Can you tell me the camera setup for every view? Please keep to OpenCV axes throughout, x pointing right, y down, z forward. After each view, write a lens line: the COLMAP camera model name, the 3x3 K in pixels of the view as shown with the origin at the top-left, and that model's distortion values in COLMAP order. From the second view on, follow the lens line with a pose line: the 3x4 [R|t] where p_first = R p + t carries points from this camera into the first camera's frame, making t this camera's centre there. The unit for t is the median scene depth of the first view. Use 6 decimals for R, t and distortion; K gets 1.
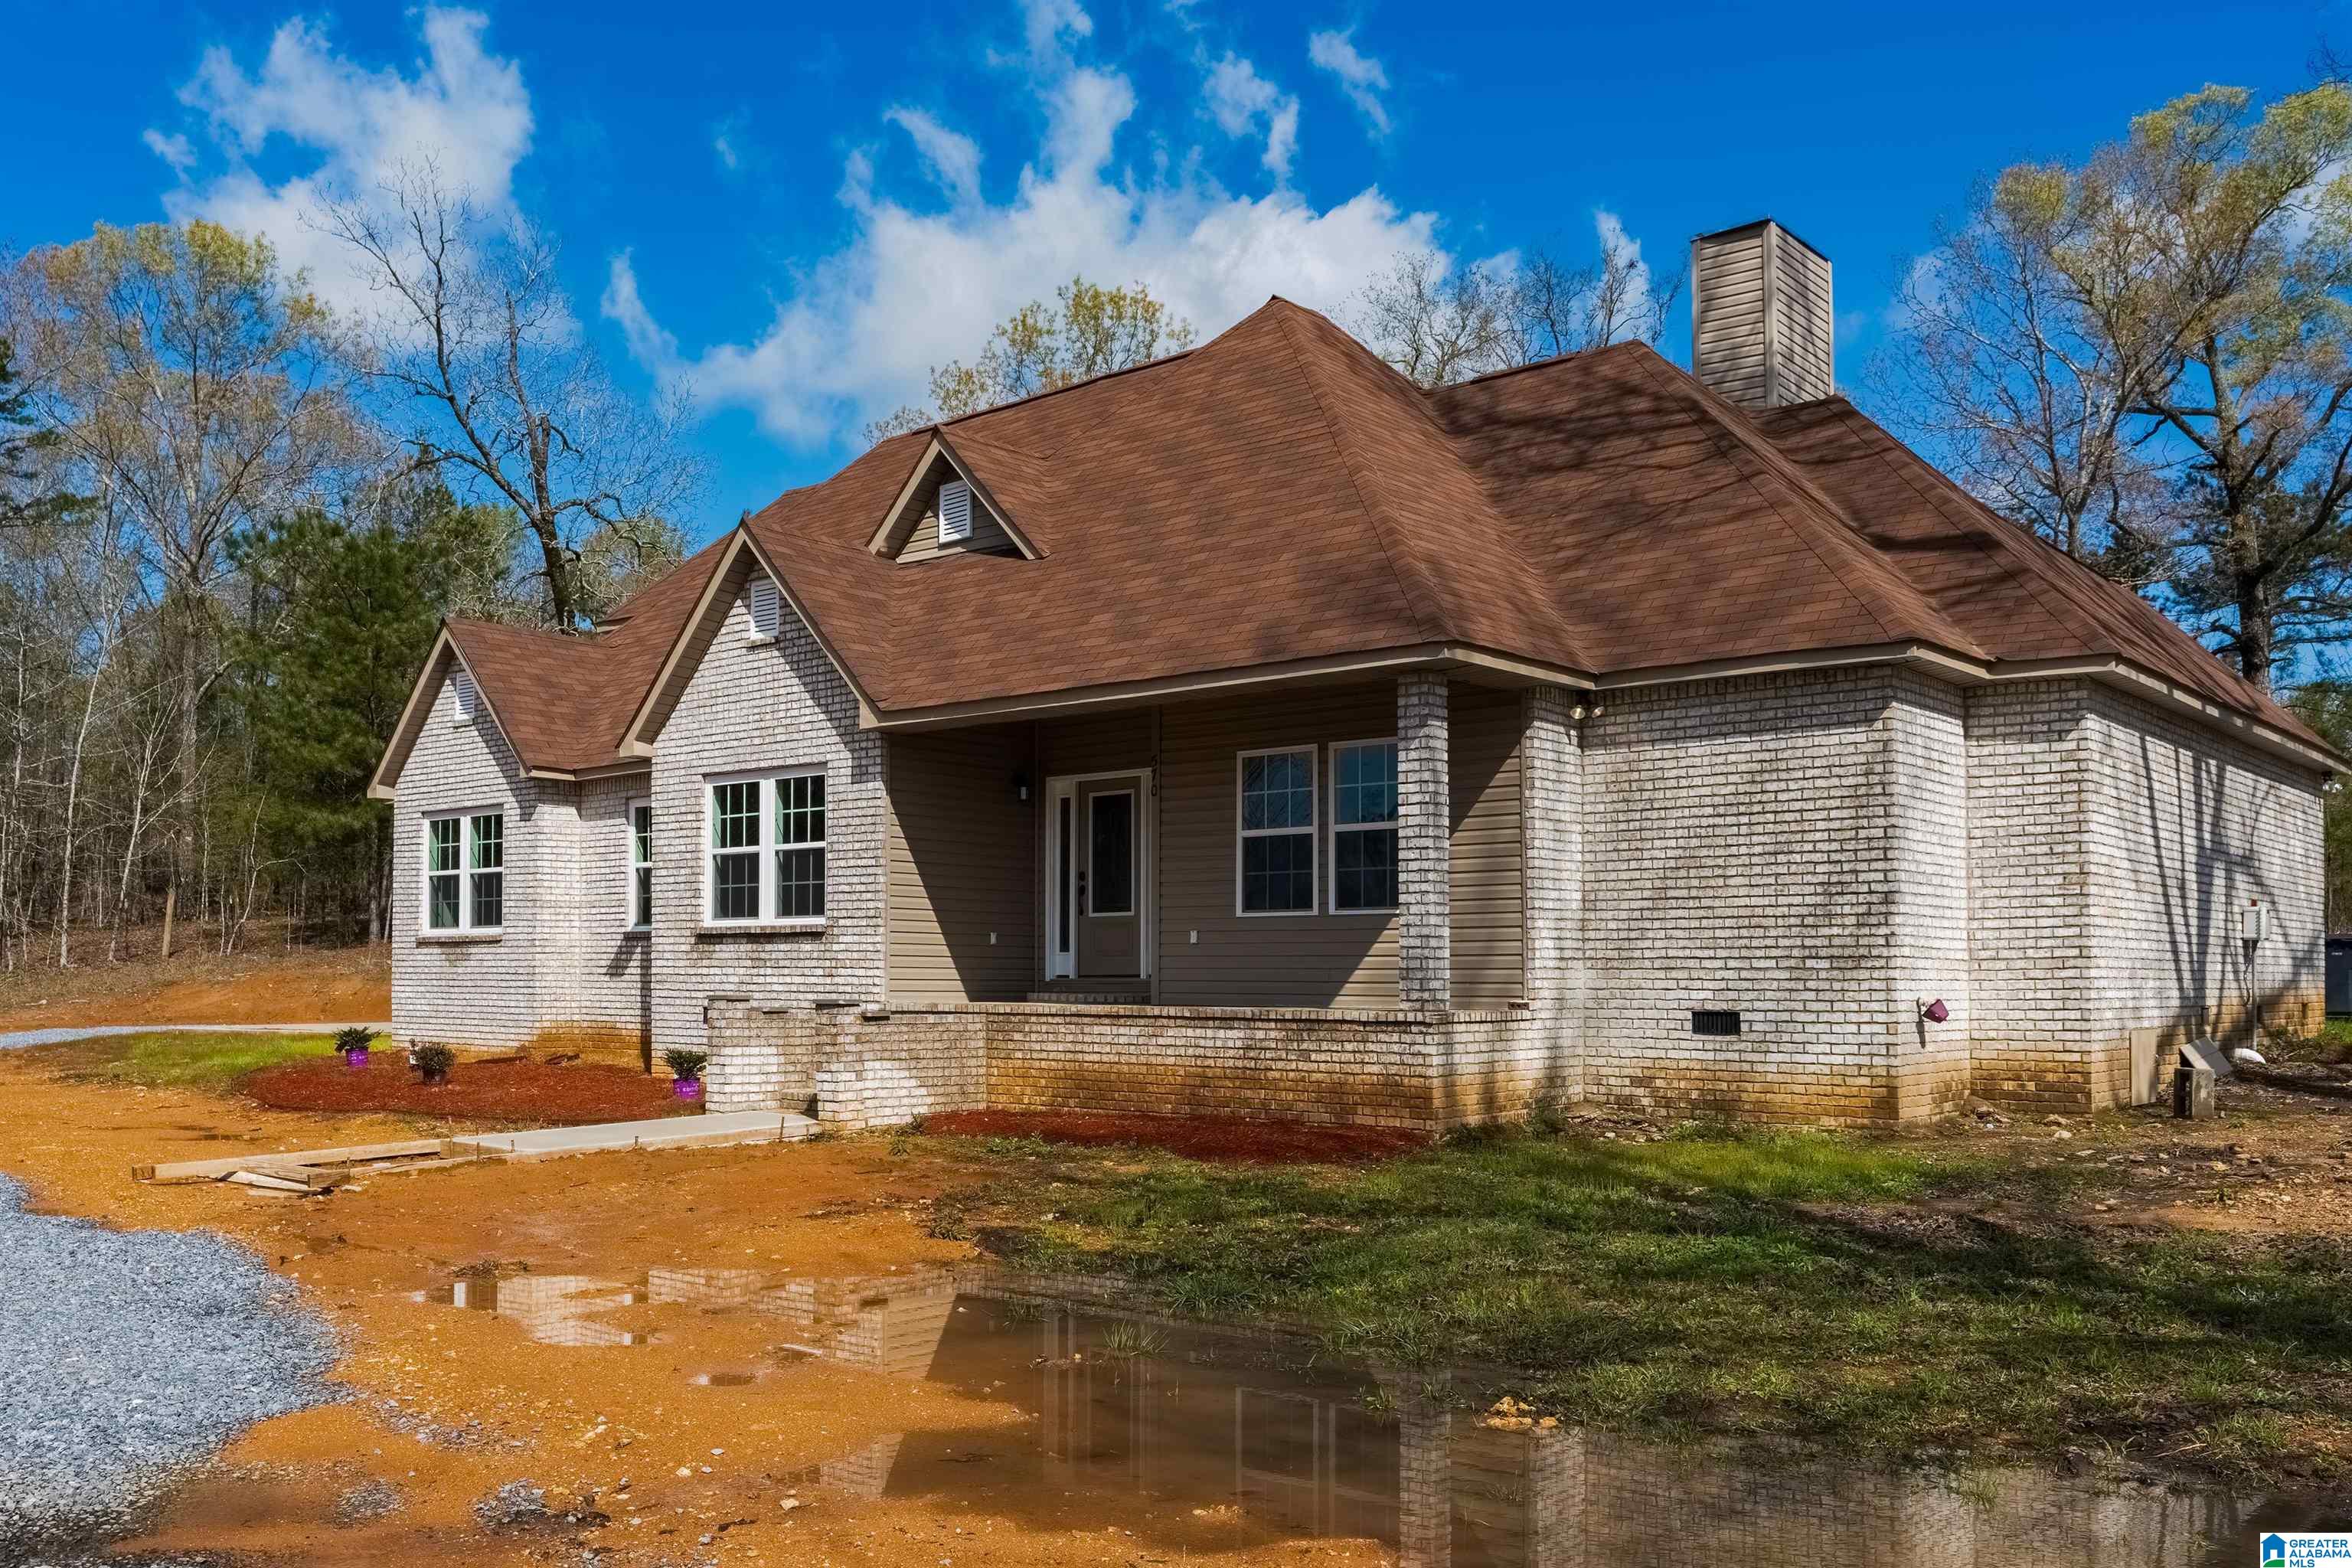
lens RADIAL K [[1910.9, 0, 1175.7], [0, 1910.9, 893.2], [0, 0, 1]] dist [0.000858, 0.000421]
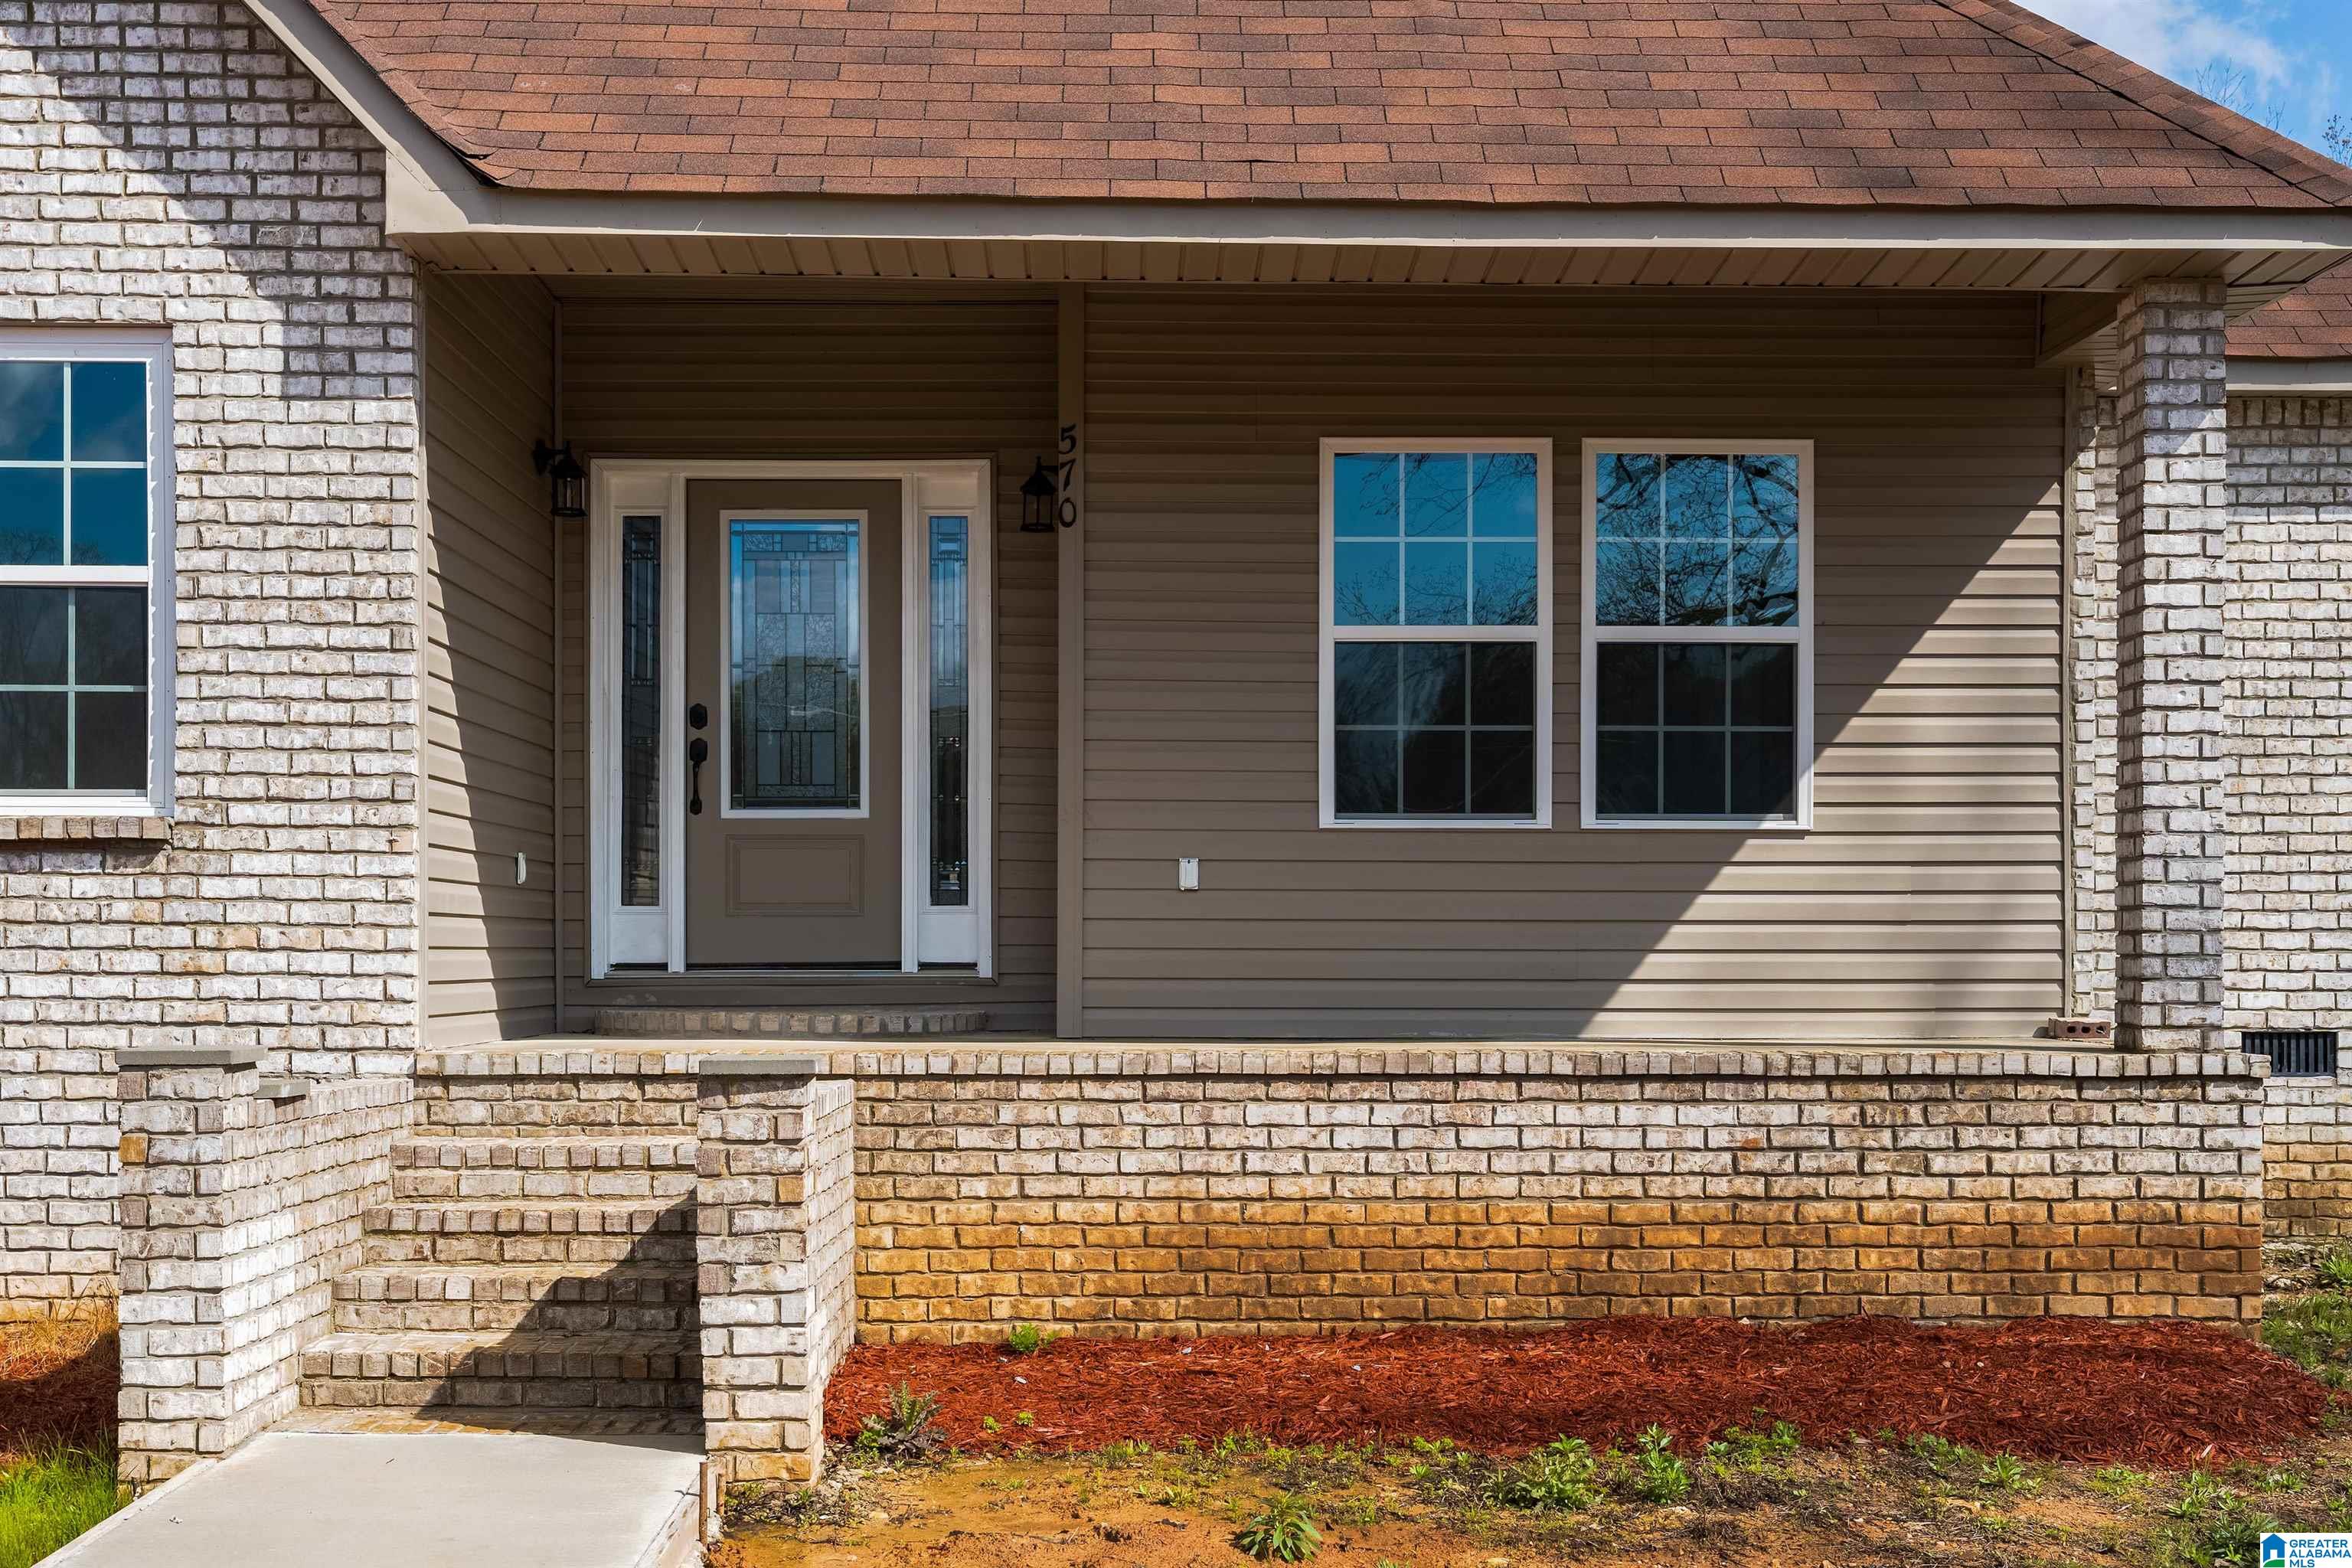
lens RADIAL K [[2613.4, 0, 1177.1], [0, 2613.4, 911.0], [0, 0, 1]] dist [0.010577, 0.016610]
pose [[0.751509, 0.005593, 0.659699, -0.420245], [-0.028009, 0.999333, 0.023435, 0.020291], [-0.659128, -0.036089, 0.751164, 0.654813]]
